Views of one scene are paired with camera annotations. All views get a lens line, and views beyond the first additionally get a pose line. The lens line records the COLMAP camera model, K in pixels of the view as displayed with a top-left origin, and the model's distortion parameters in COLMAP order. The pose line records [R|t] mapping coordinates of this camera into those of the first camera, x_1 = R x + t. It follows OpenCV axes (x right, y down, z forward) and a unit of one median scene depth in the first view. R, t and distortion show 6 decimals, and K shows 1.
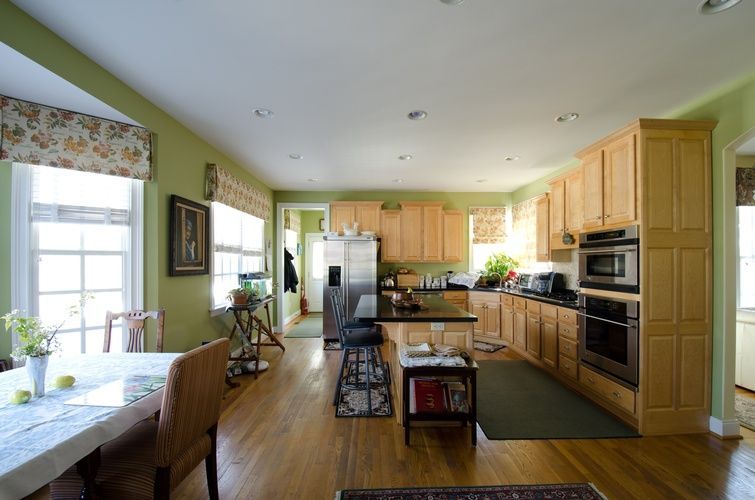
lens RADIAL K [[336.0, 0, 379.7], [0, 336.0, 260.6], [0, 0, 1]] dist [0.000455, -0.000103]
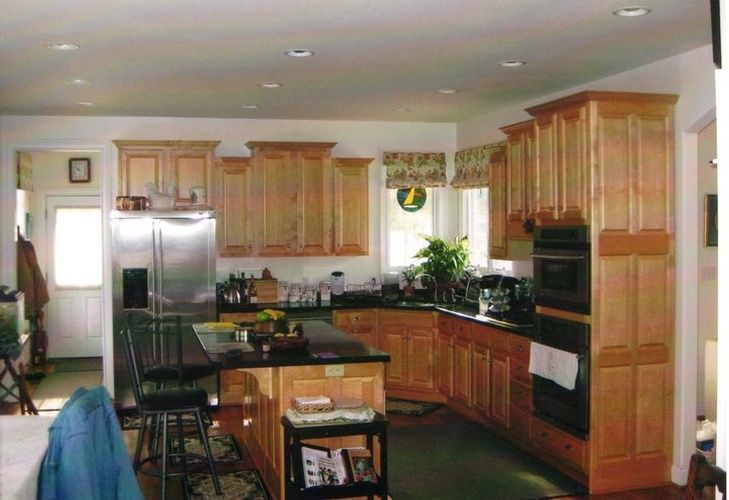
lens RADIAL K [[785.9, 0, 364.5], [0, 785.9, 250.0], [0, 0, 1]] dist [-0.129669, -0.009362]
pose [[0.972213, -0.011816, 0.233800, -0.142754], [0.006079, 0.999663, 0.025240, -0.094757], [-0.234020, -0.023117, 0.971957, -0.590461]]
